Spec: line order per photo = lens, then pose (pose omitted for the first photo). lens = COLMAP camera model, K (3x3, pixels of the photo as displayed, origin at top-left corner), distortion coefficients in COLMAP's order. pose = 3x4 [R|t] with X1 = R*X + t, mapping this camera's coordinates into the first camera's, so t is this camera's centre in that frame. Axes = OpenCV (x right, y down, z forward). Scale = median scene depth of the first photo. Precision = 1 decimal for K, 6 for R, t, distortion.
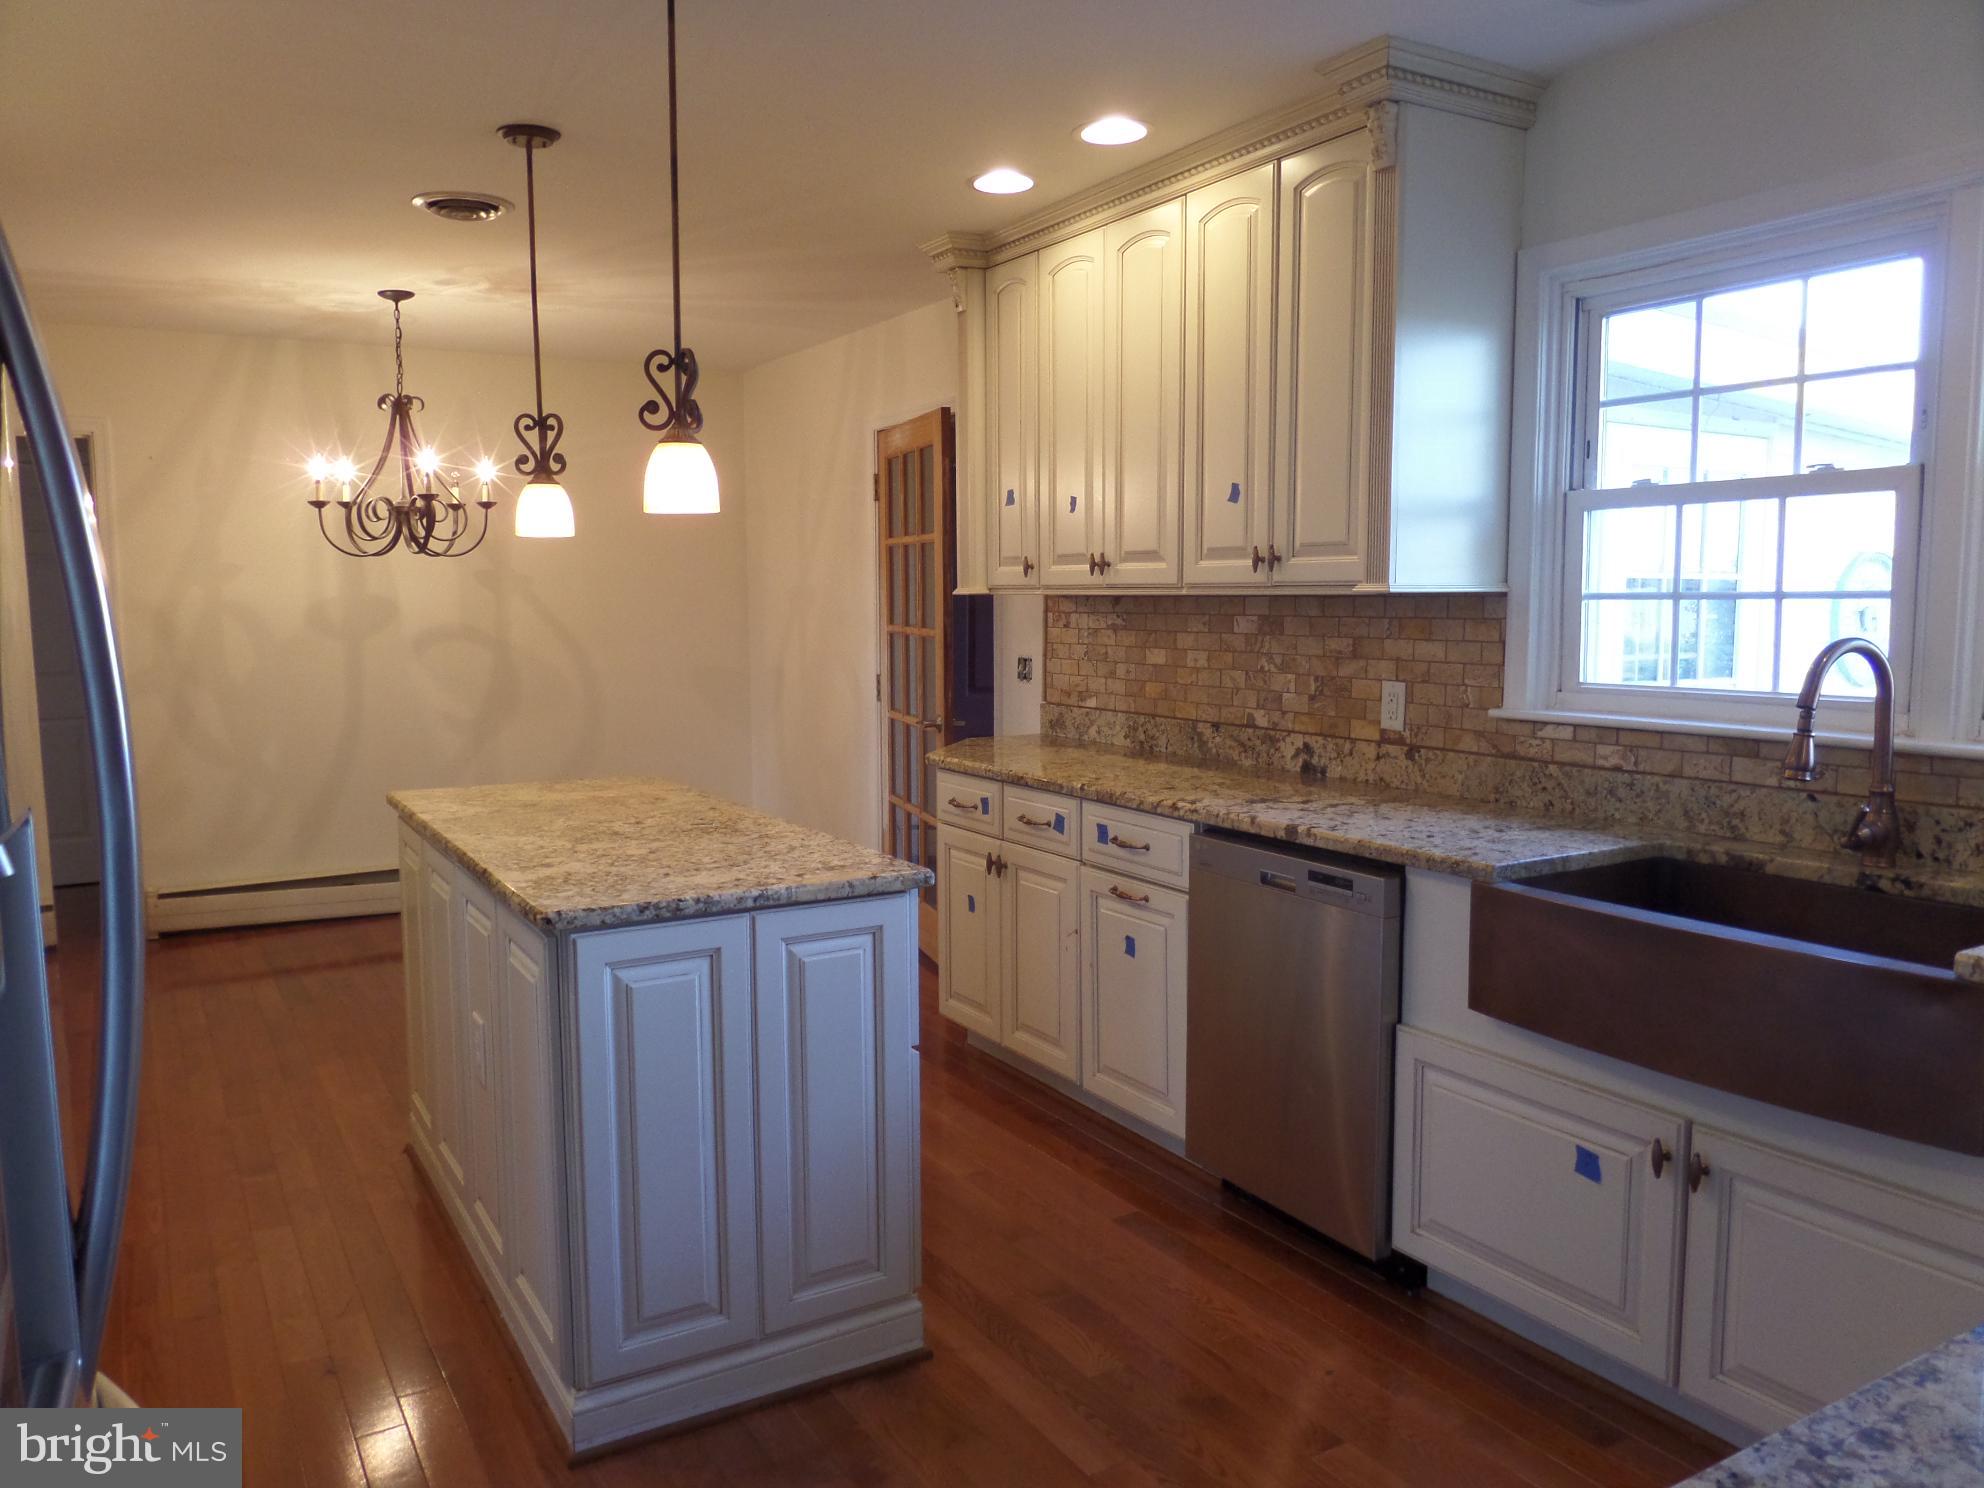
lens RADIAL K [[1462.7, 0, 991.4], [0, 1462.7, 738.2], [0, 0, 1]] dist [0.007900, 0.000127]
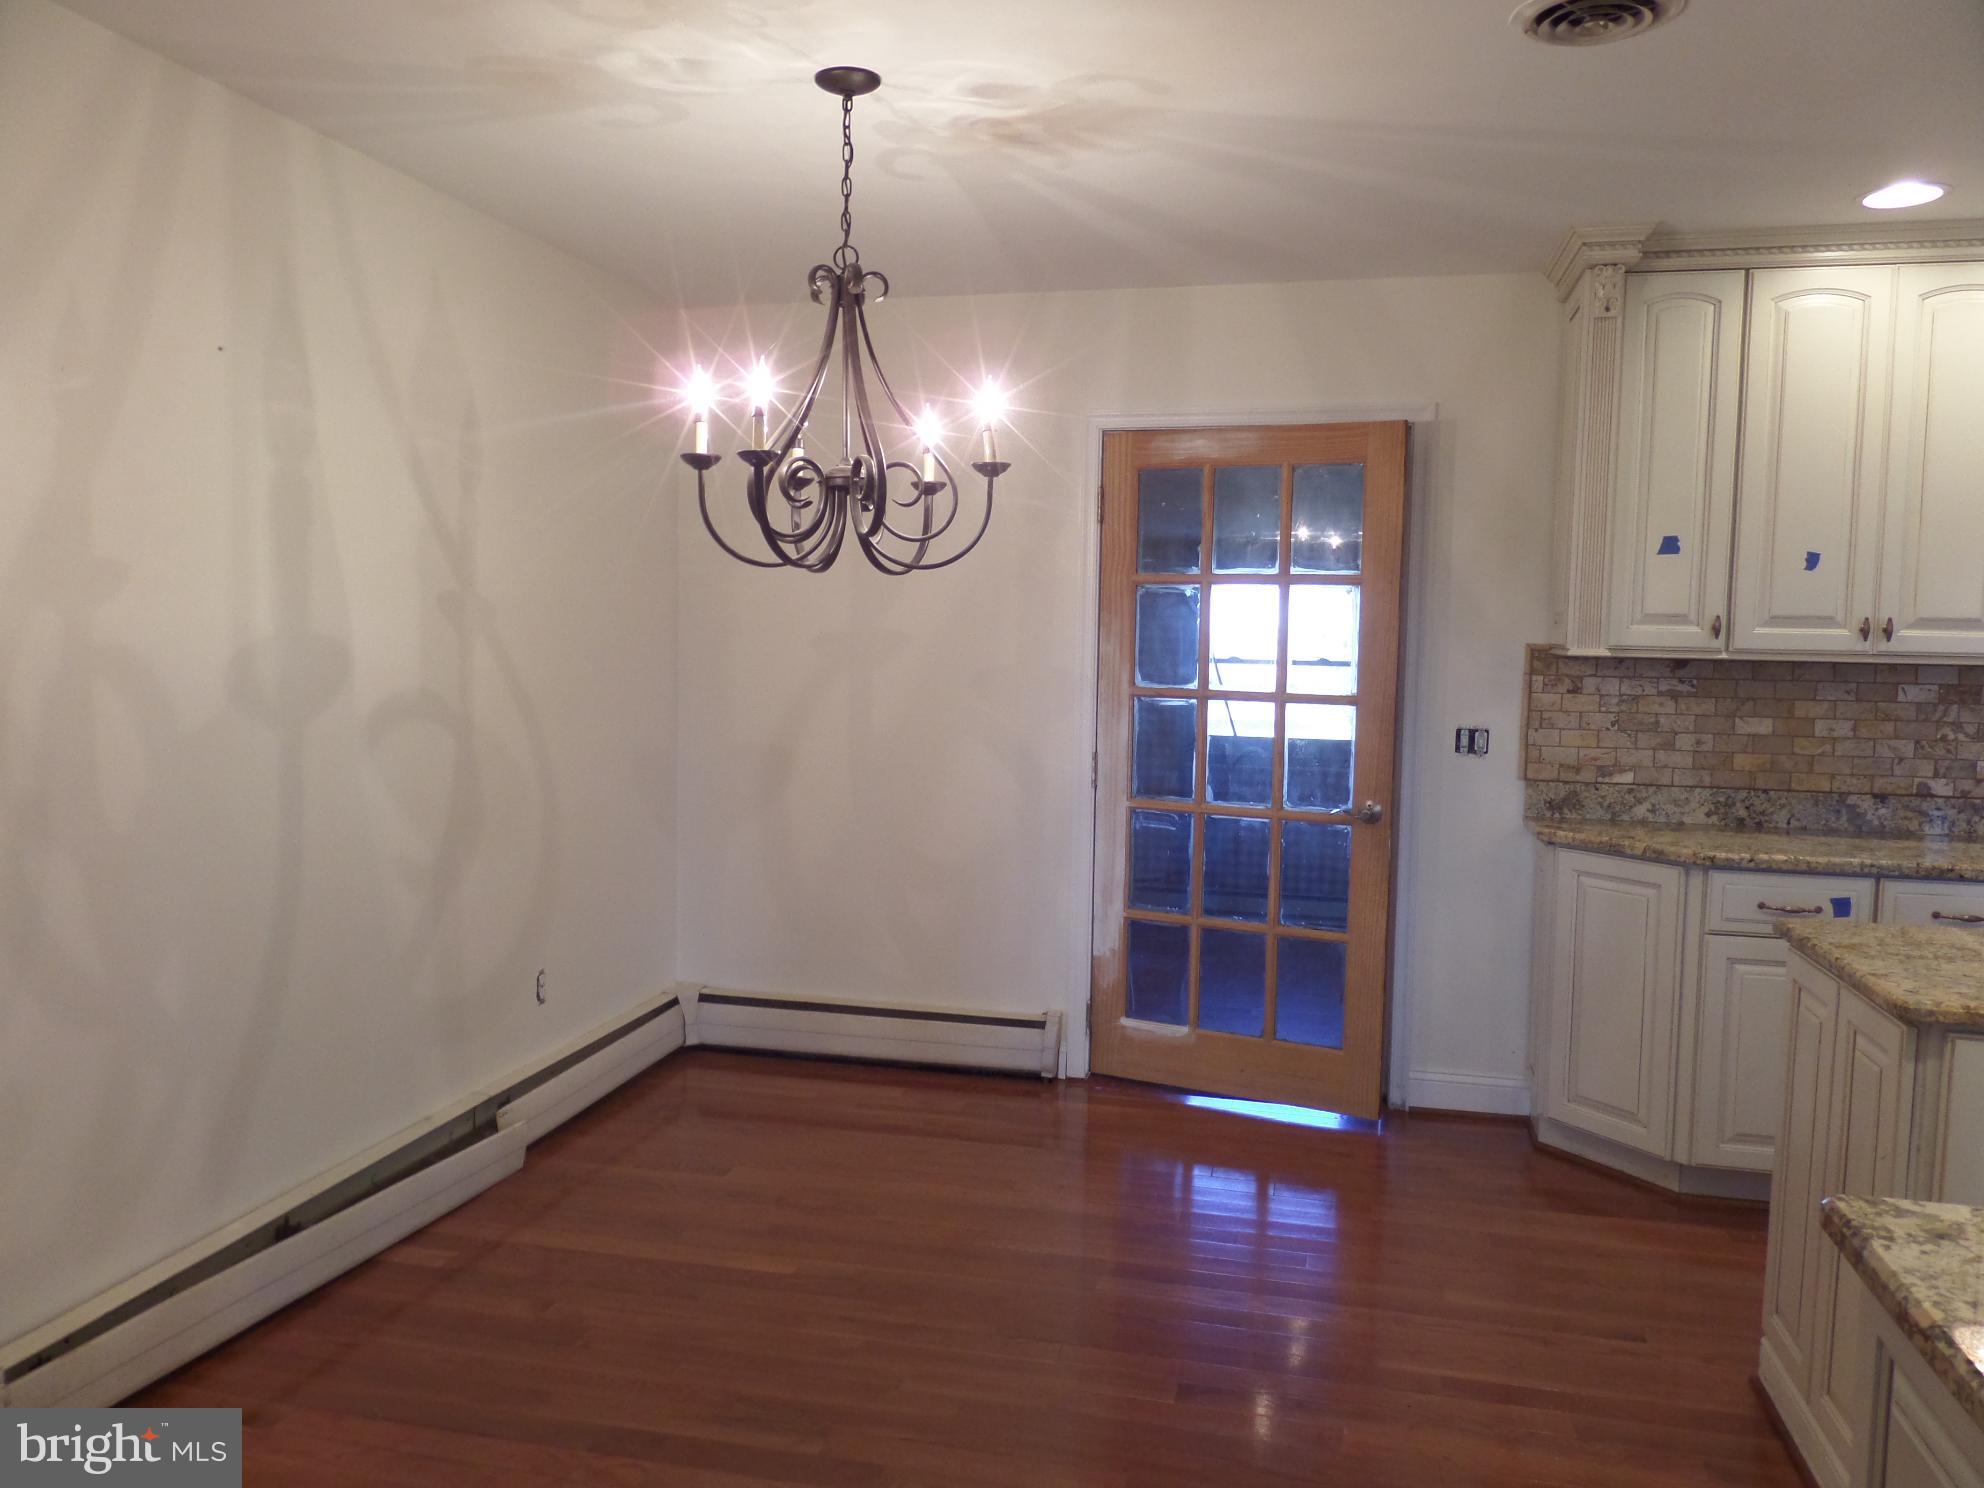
lens RADIAL K [[1459.6, 0, 992.4], [0, 1459.6, 748.3], [0, 0, 1]] dist [-0.010639, -0.005549]
pose [[0.690620, -0.040034, 0.722109, -0.965174], [0.050013, 0.998720, 0.007537, -0.078919], [-0.721486, 0.030910, 0.691738, 0.768245]]
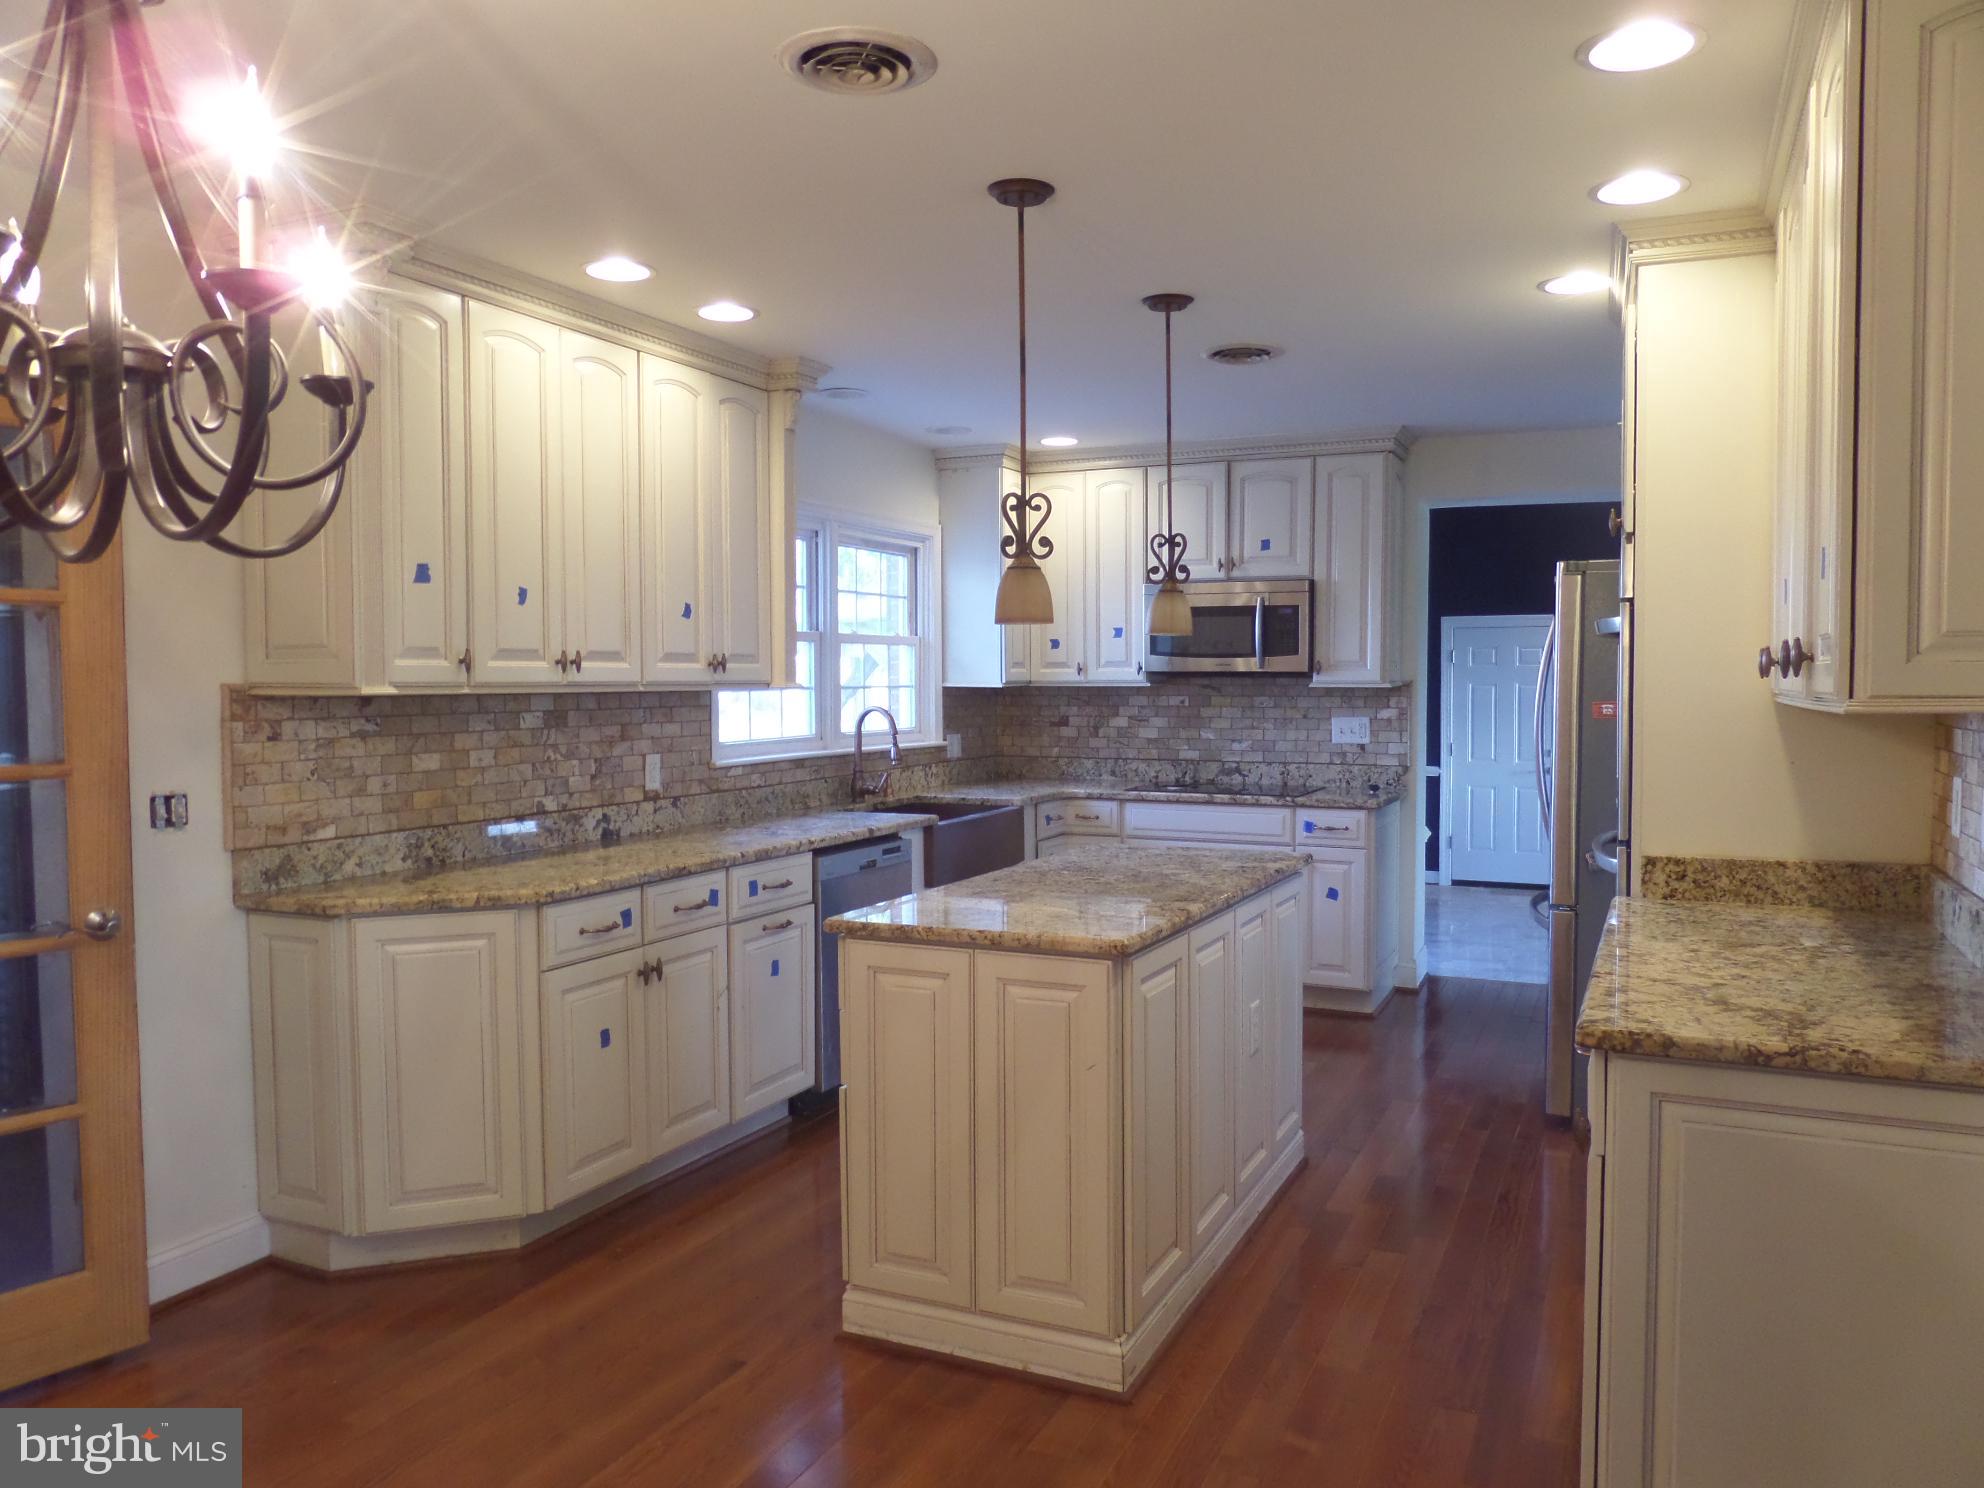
lens RADIAL K [[1462.7, 0, 991.4], [0, 1462.7, 738.2], [0, 0, 1]] dist [0.007900, 0.000127]
pose [[-0.570850, -0.024424, 0.820691, -0.899897], [0.091127, 0.991497, 0.092893, -0.133033], [-0.815982, 0.127815, -0.563770, 1.324898]]
